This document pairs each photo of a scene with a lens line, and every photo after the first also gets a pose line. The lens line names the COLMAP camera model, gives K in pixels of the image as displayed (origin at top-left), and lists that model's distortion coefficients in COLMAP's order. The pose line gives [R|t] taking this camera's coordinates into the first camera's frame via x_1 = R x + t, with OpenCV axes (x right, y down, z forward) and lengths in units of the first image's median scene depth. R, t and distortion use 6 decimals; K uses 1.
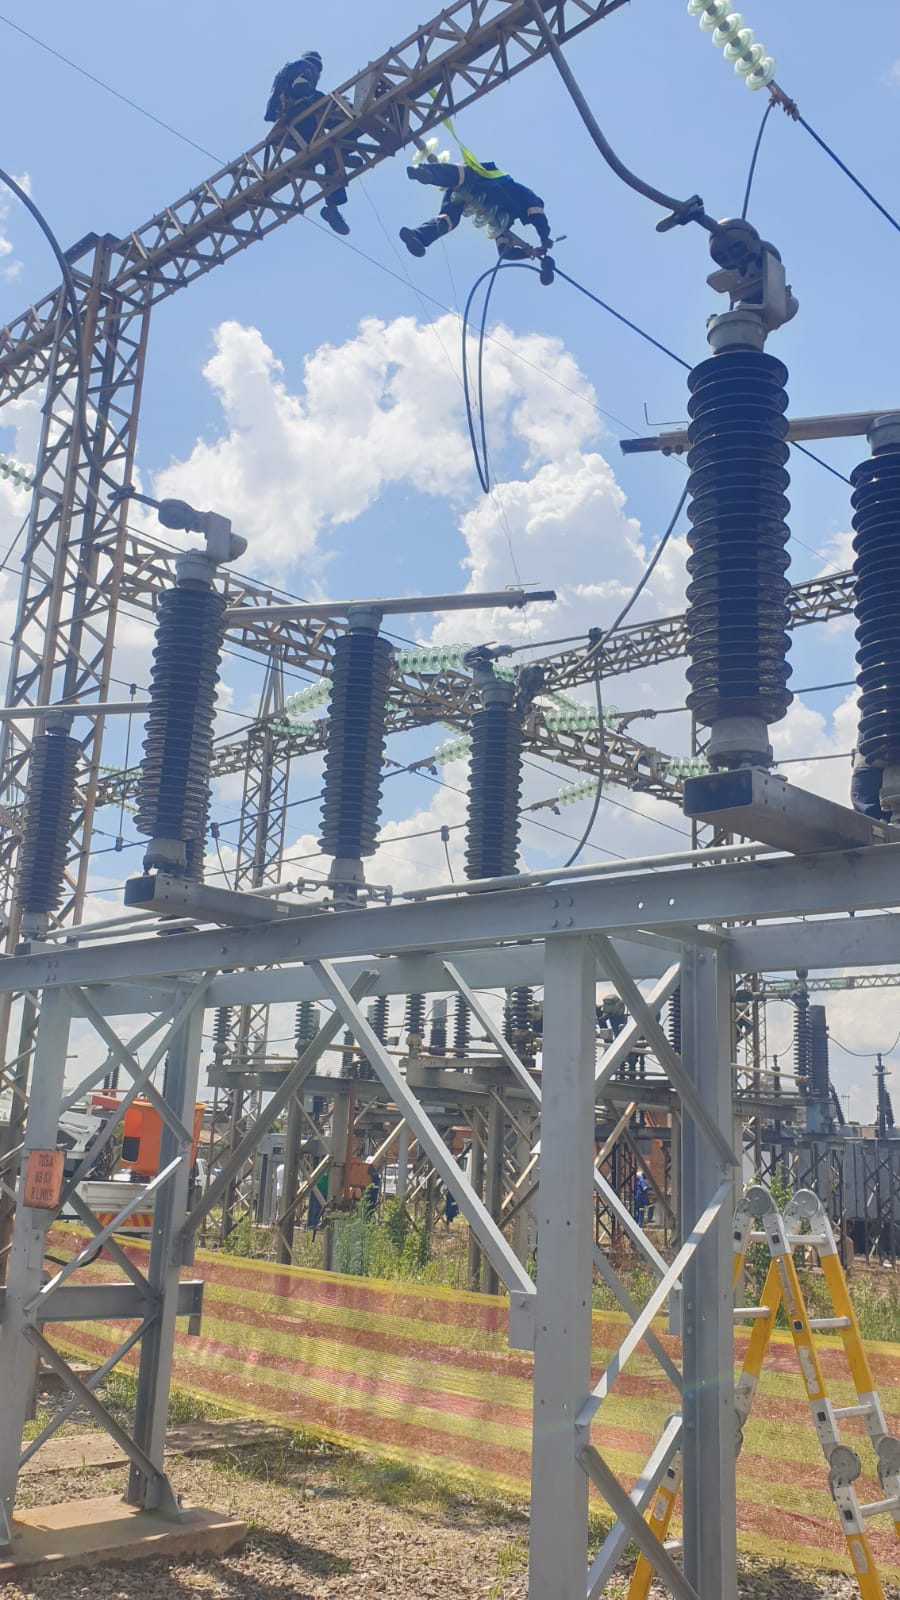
lens RADIAL K [[1388.5, 0, 489.3], [0, 1388.5, 790.2], [0, 0, 1]] dist [0.068624, -0.006474]
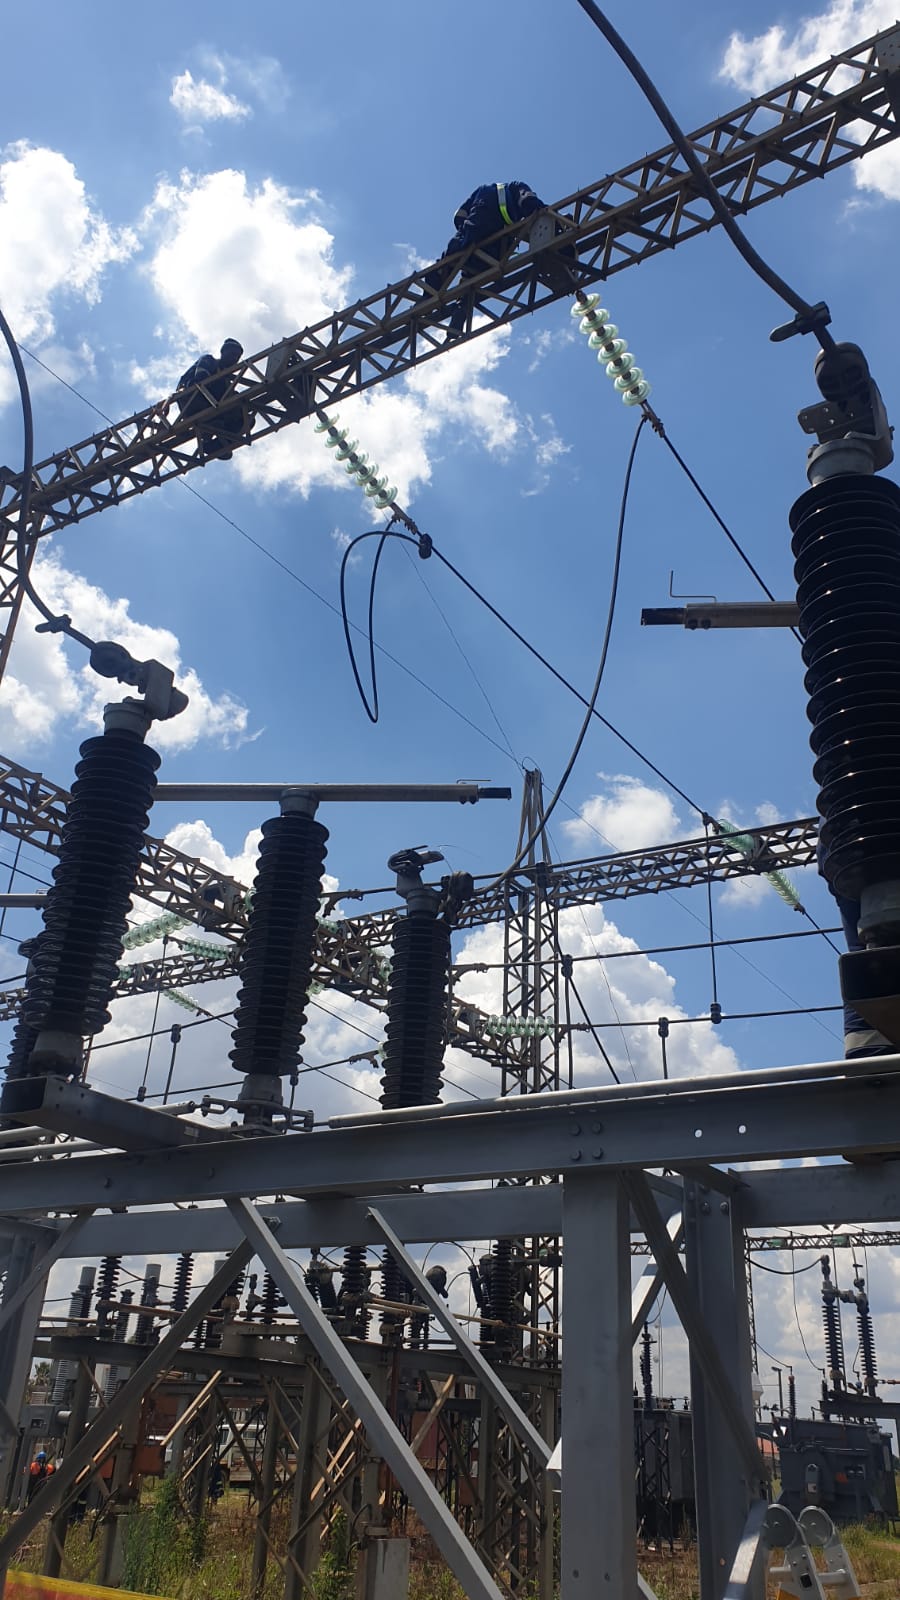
lens RADIAL K [[1231.5, 0, 455.2], [0, 1231.5, 801.8], [0, 0, 1]] dist [0.025705, -0.000266]
pose [[0.986158, 0.076699, 0.147005, -0.073963], [-0.044768, 0.976819, -0.209333, 0.025780], [-0.159653, 0.199854, 0.966731, 0.148061]]
